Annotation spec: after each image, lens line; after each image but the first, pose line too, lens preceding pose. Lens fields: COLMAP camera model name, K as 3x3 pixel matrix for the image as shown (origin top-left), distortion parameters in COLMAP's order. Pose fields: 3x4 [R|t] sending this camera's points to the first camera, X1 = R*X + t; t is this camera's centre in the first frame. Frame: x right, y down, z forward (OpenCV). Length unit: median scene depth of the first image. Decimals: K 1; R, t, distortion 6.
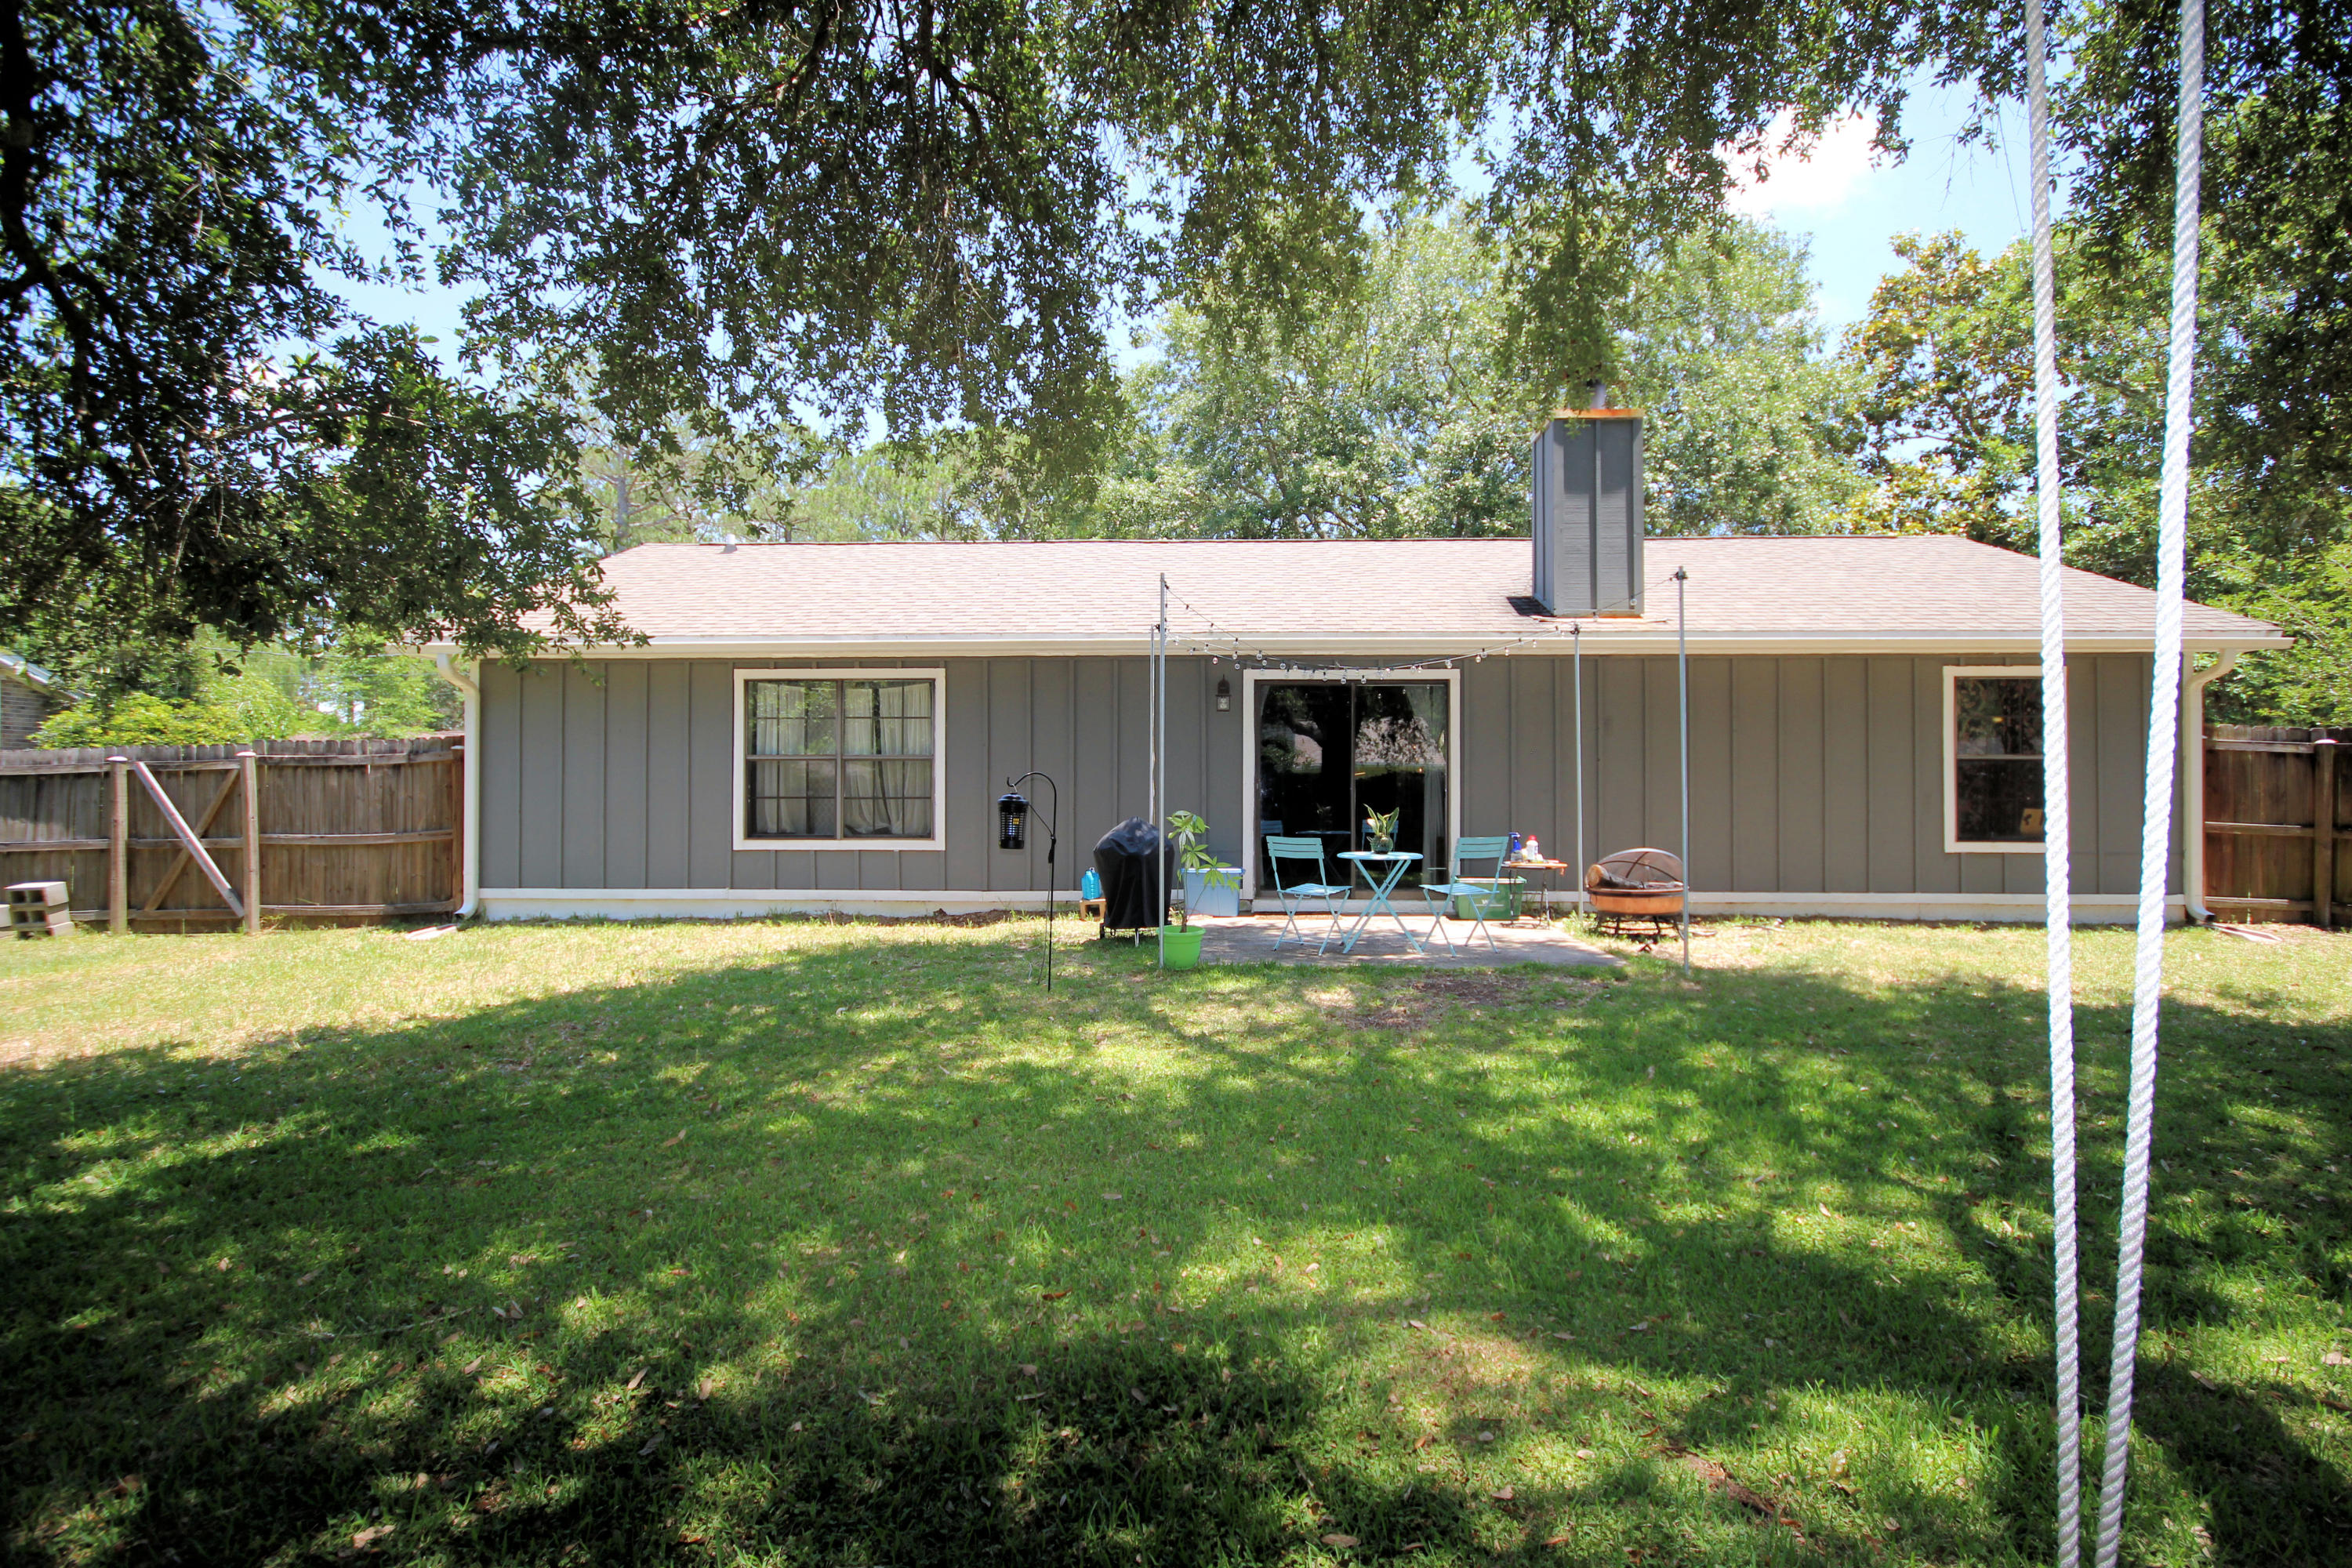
lens RADIAL K [[1269.8, 0, 1176.0], [0, 1269.8, 784.0], [0, 0, 1]] dist [-0.000422, -0.000362]
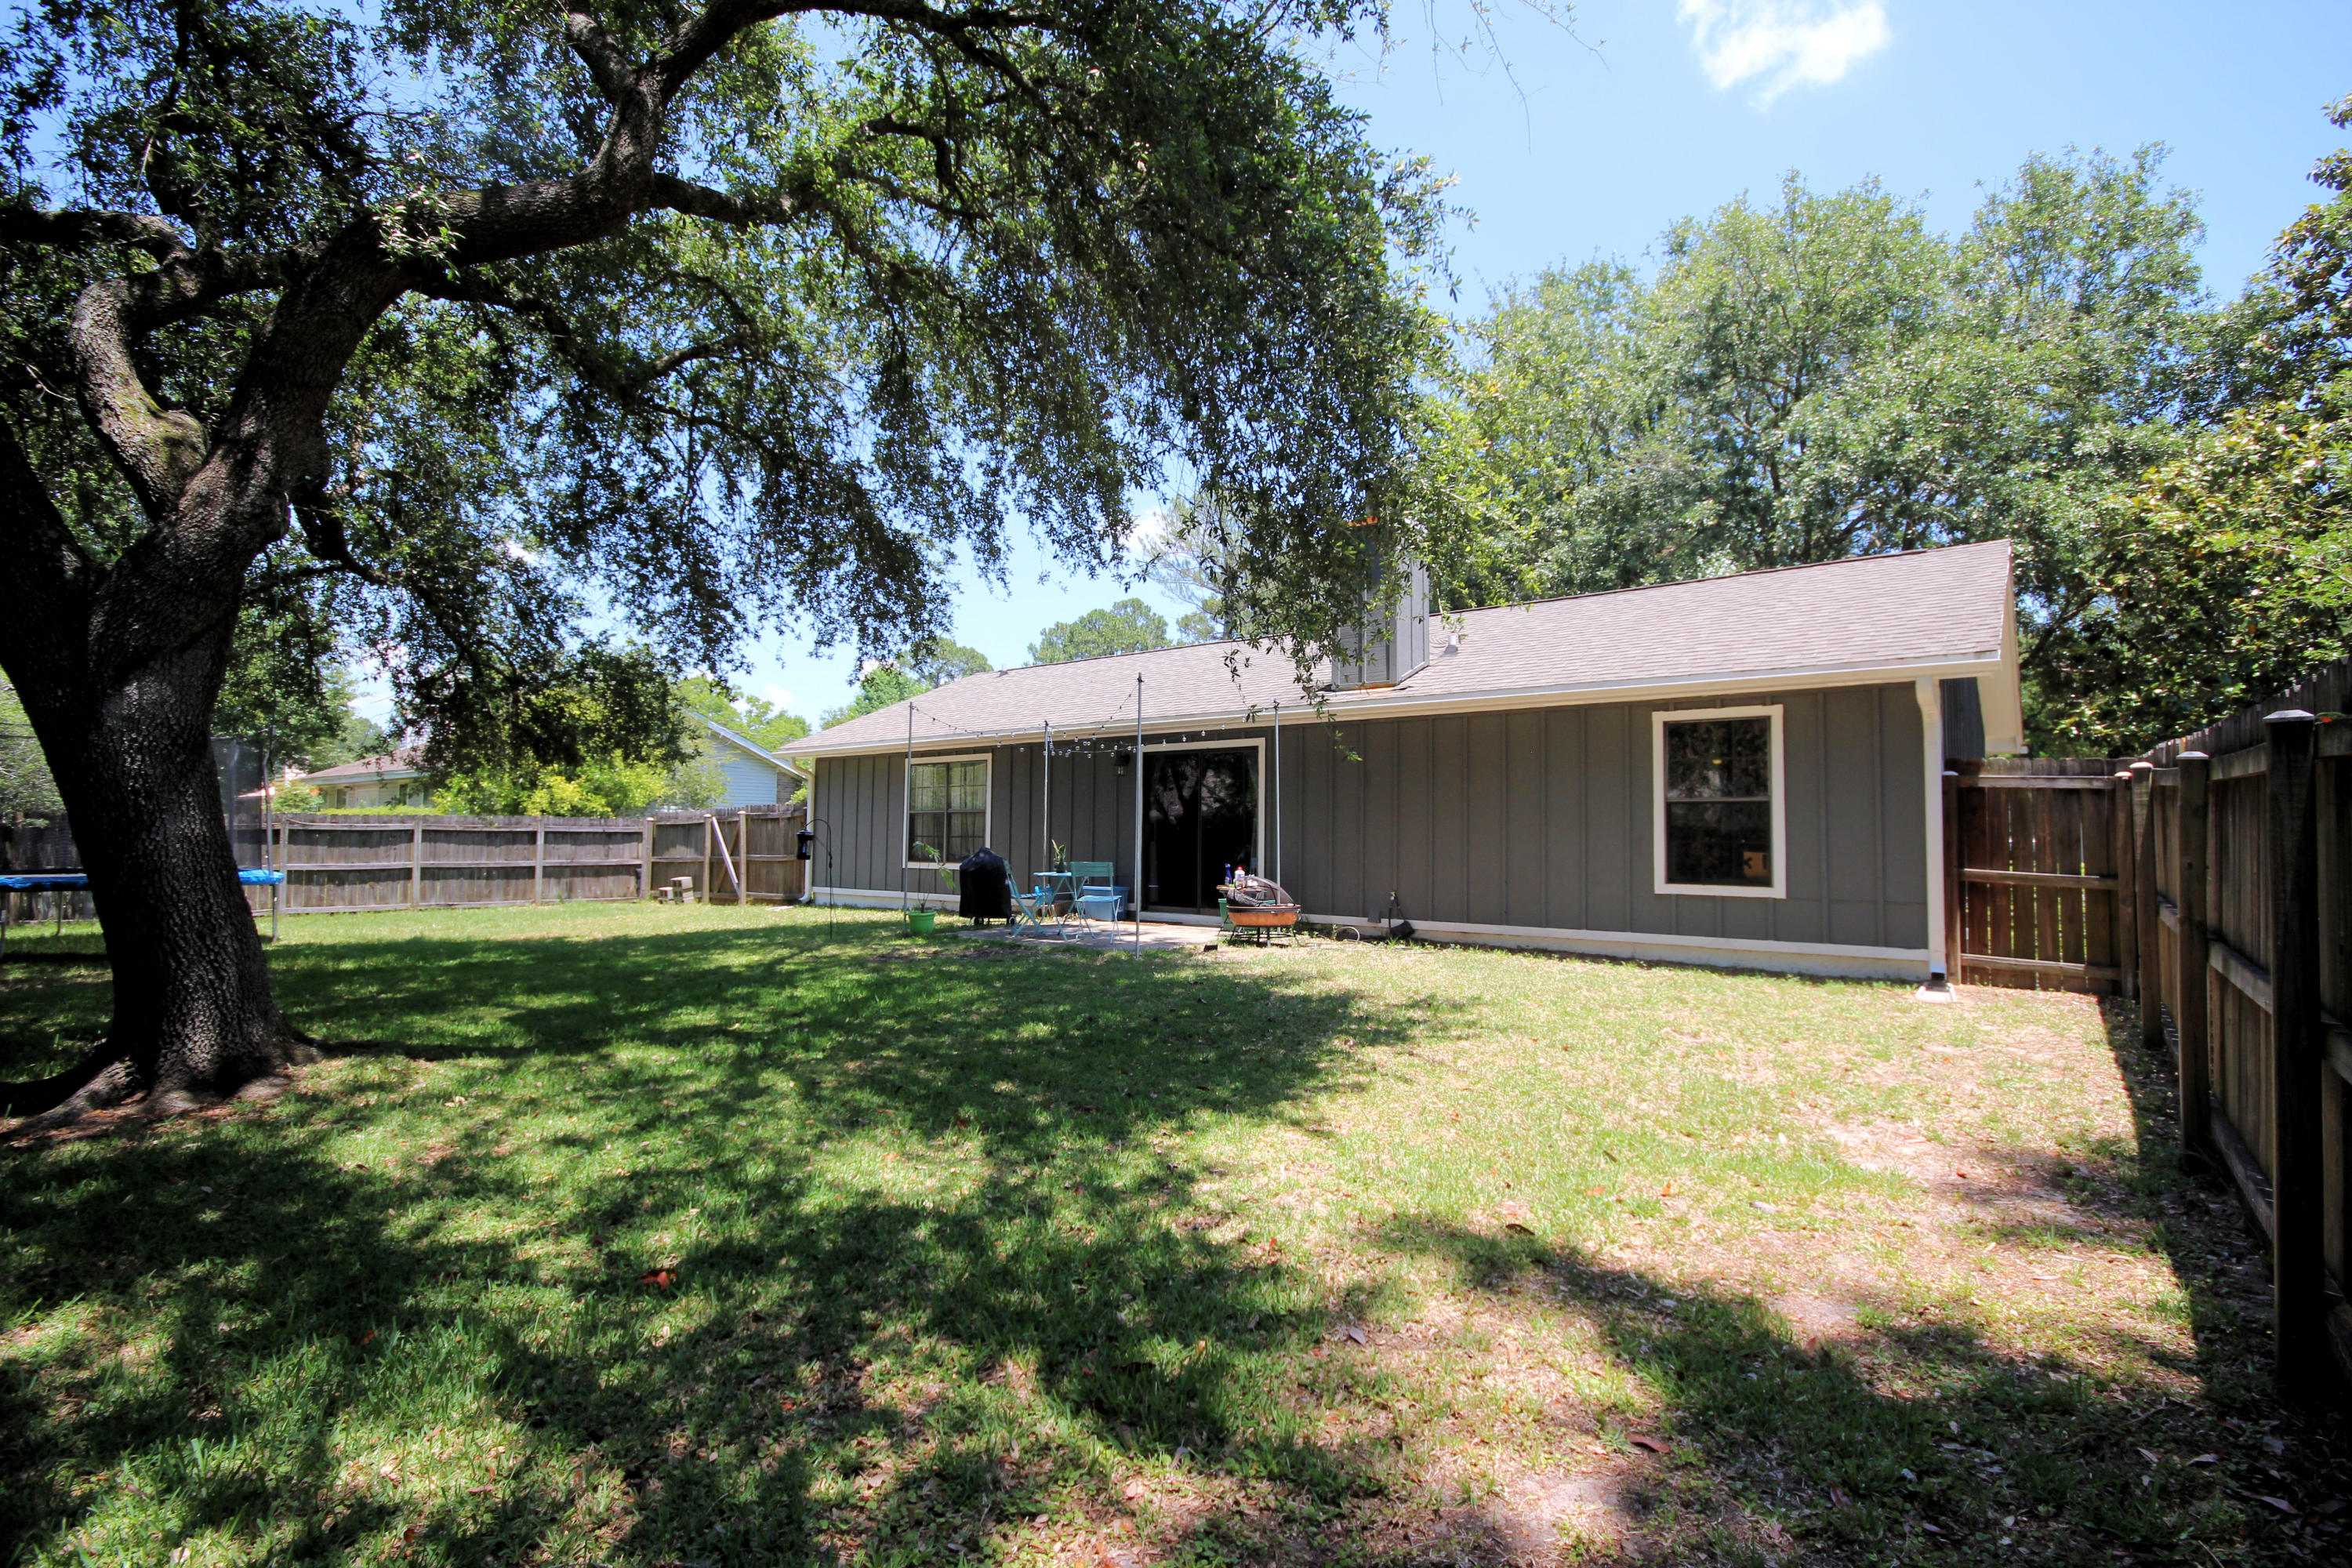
lens RADIAL K [[1269.8, 0, 1176.0], [0, 1269.8, 784.0], [0, 0, 1]] dist [-0.000422, -0.000362]
pose [[0.758797, -0.023972, -0.650886, 0.981155], [0.001380, 0.999379, -0.035198, 0.001084], [0.651326, 0.025810, 0.758359, -0.030224]]
